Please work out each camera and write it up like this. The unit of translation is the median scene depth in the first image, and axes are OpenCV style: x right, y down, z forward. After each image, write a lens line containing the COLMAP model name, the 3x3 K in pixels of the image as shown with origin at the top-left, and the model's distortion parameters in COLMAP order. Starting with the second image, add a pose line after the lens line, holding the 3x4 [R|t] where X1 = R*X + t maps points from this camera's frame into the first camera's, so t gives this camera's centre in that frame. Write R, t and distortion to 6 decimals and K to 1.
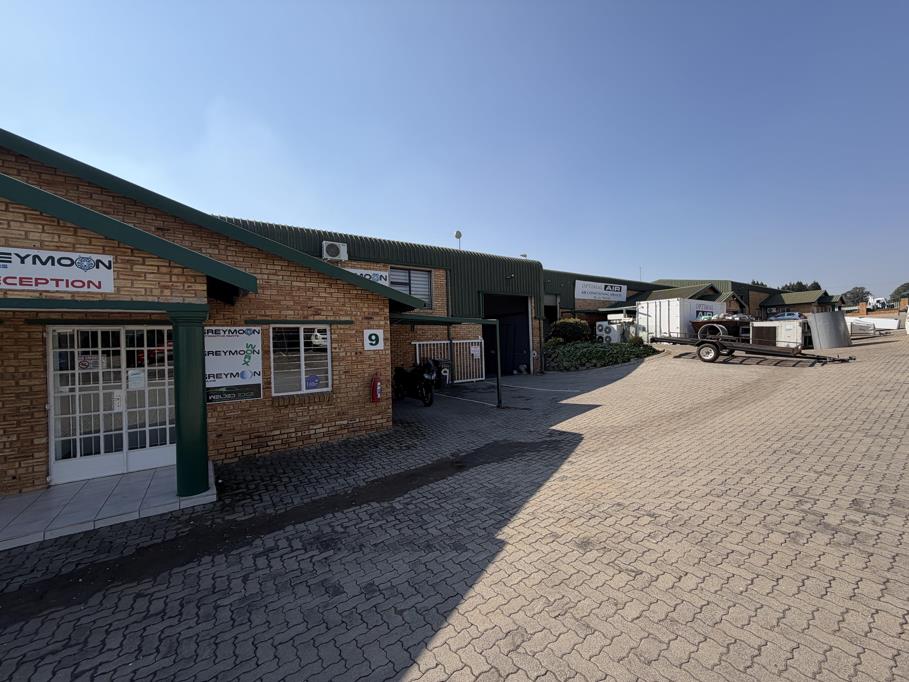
lens RADIAL K [[362.6, 0, 458.1], [0, 362.6, 336.3], [0, 0, 1]] dist [-0.001315, 0.000700]
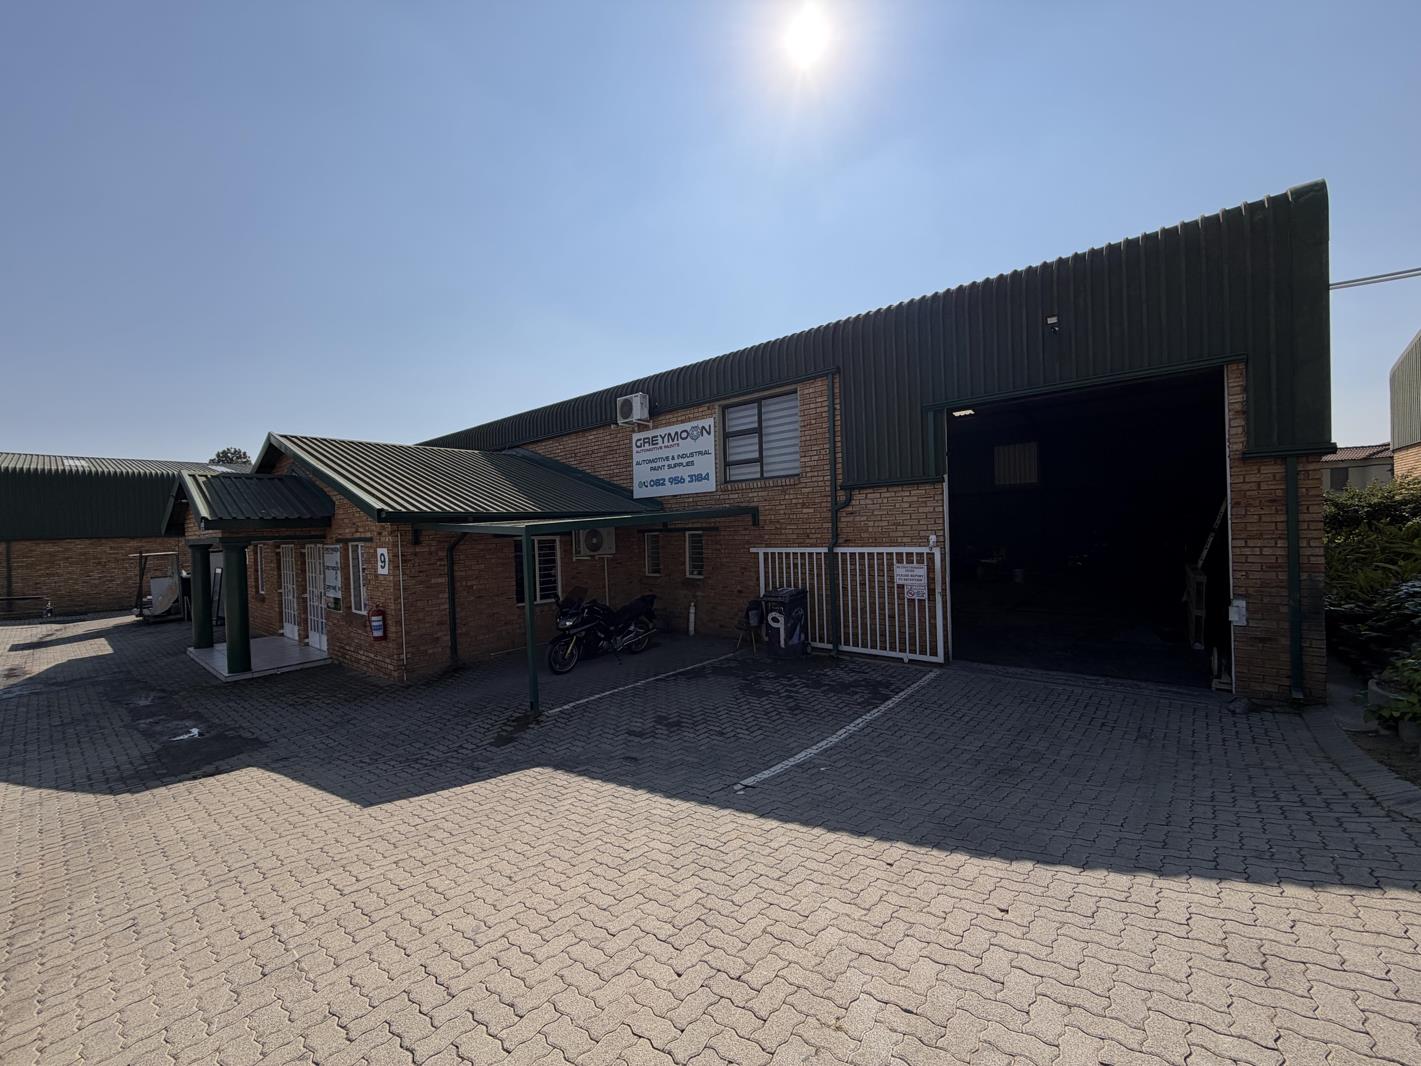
lens RADIAL K [[566.8, 0, 709.5], [0, 566.8, 537.9], [0, 0, 1]] dist [-0.001315, 0.000700]
pose [[0.251126, 0.037451, -0.967230, 0.589343], [0.040469, 0.997971, 0.049148, -0.037872], [0.967108, -0.051485, 0.249101, 0.728111]]
